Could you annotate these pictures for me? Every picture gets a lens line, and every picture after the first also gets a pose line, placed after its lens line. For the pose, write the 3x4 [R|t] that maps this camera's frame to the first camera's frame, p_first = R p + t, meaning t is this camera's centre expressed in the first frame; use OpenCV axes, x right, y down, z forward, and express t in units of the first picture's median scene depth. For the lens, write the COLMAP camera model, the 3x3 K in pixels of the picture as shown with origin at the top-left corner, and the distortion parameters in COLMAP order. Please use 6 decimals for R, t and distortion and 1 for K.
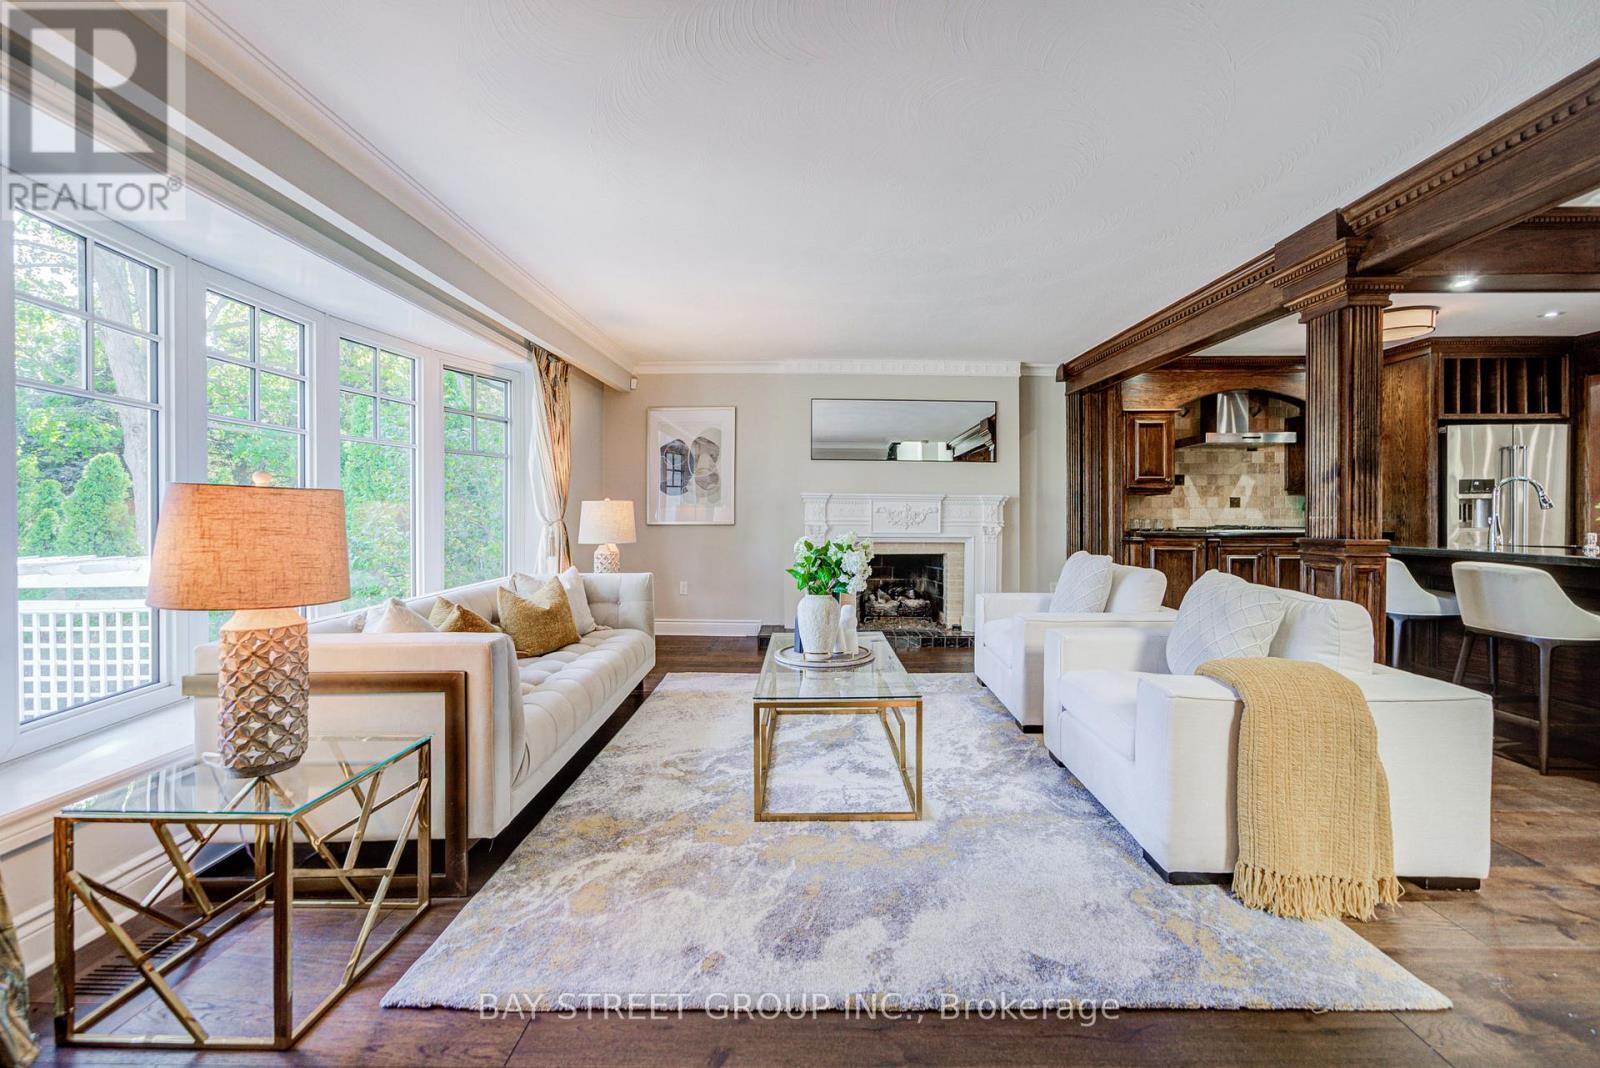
lens RADIAL K [[661.5, 0, 807.6], [0, 661.5, 522.6], [0, 0, 1]] dist [0.003786, 0.000843]
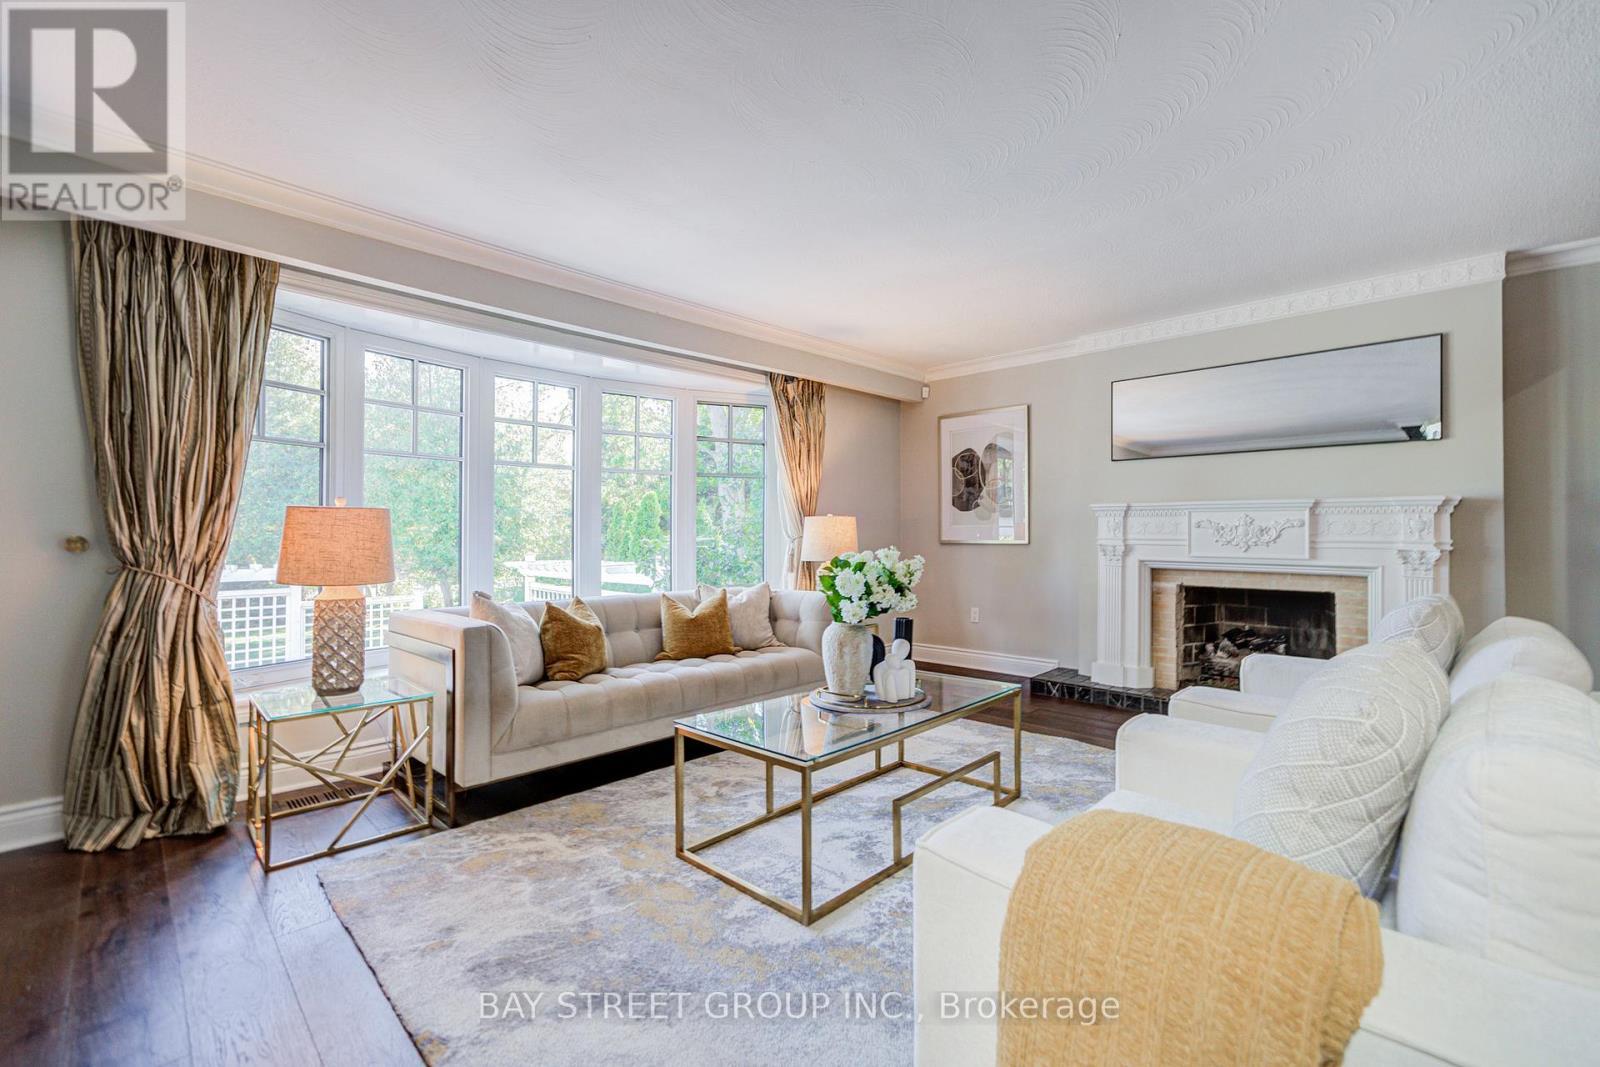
lens RADIAL K [[698.5, 0, 816.9], [0, 698.5, 533.2], [0, 0, 1]] dist [-0.006093, 0.001432]
pose [[0.711483, -0.004677, -0.702688, 0.337035], [-0.009644, 0.999819, -0.016419, 0.006966], [0.702638, 0.018459, 0.711308, 0.198452]]
